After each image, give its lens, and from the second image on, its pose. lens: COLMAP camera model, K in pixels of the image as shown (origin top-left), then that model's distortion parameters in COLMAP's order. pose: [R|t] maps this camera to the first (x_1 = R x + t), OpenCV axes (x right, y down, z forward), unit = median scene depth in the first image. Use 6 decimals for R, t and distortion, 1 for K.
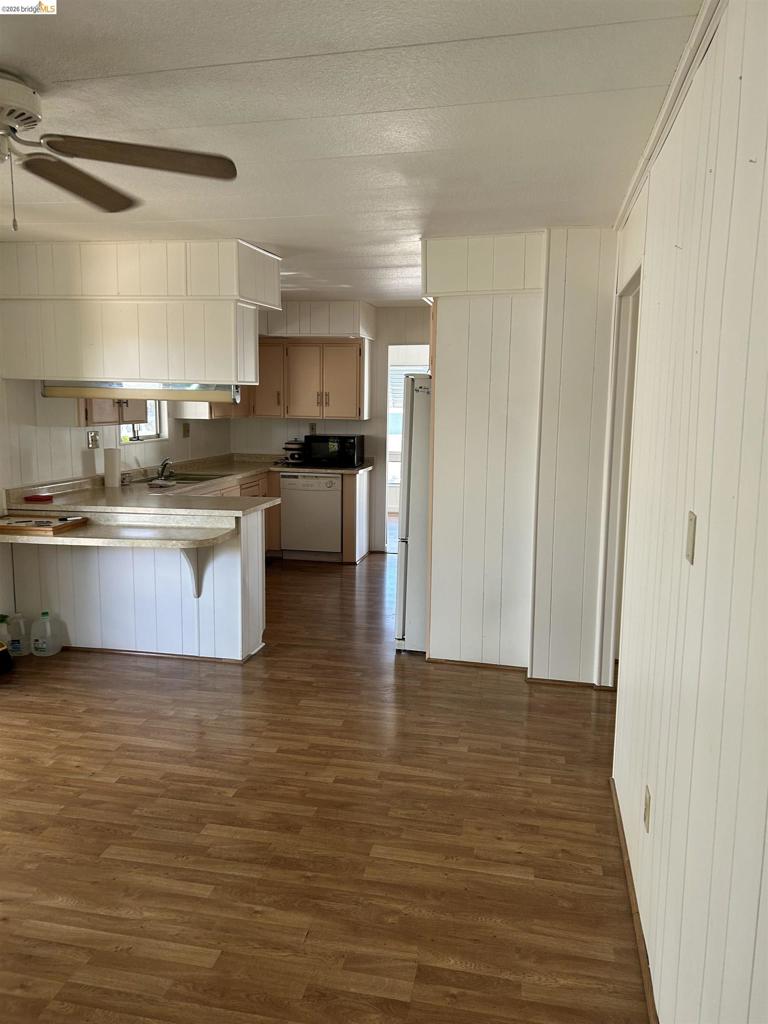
lens RADIAL K [[769.1, 0, 384.5], [0, 769.1, 512.9], [0, 0, 1]] dist [0.029227, -0.006307]
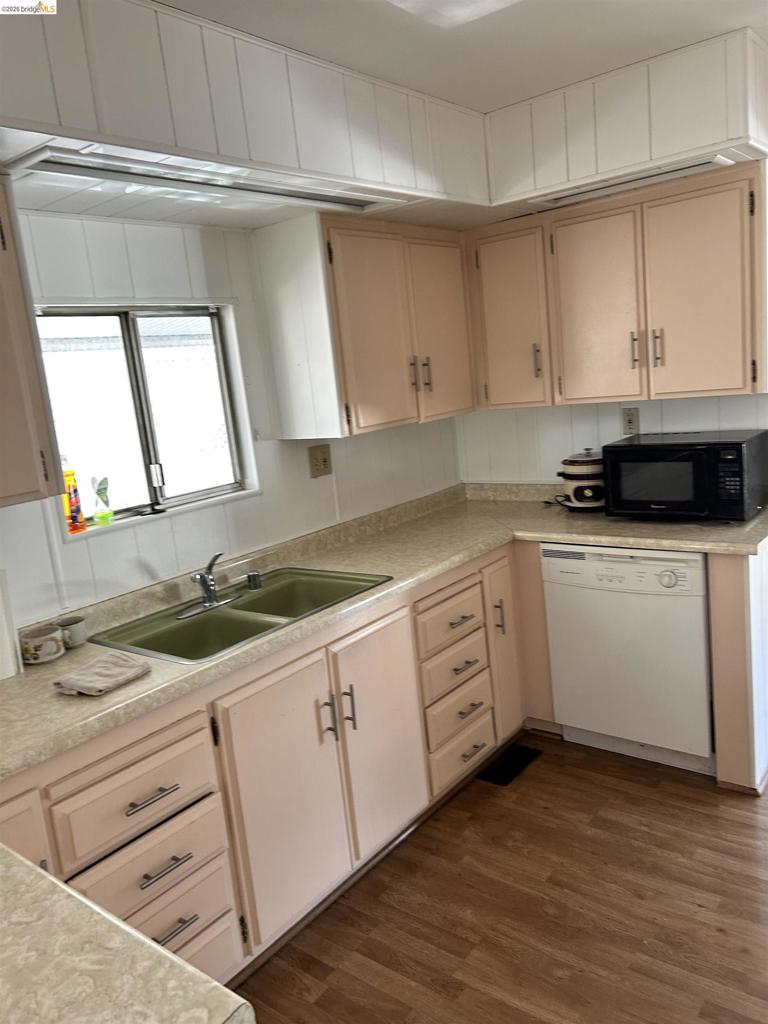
lens RADIAL K [[769.1, 0, 378.4], [0, 769.1, 516.0], [0, 0, 1]] dist [0.029227, -0.006307]
pose [[0.884607, -0.022607, -0.465788, -0.020469], [0.049966, 0.997669, 0.046471, -0.089399], [0.463652, -0.064382, 0.883675, 0.591207]]
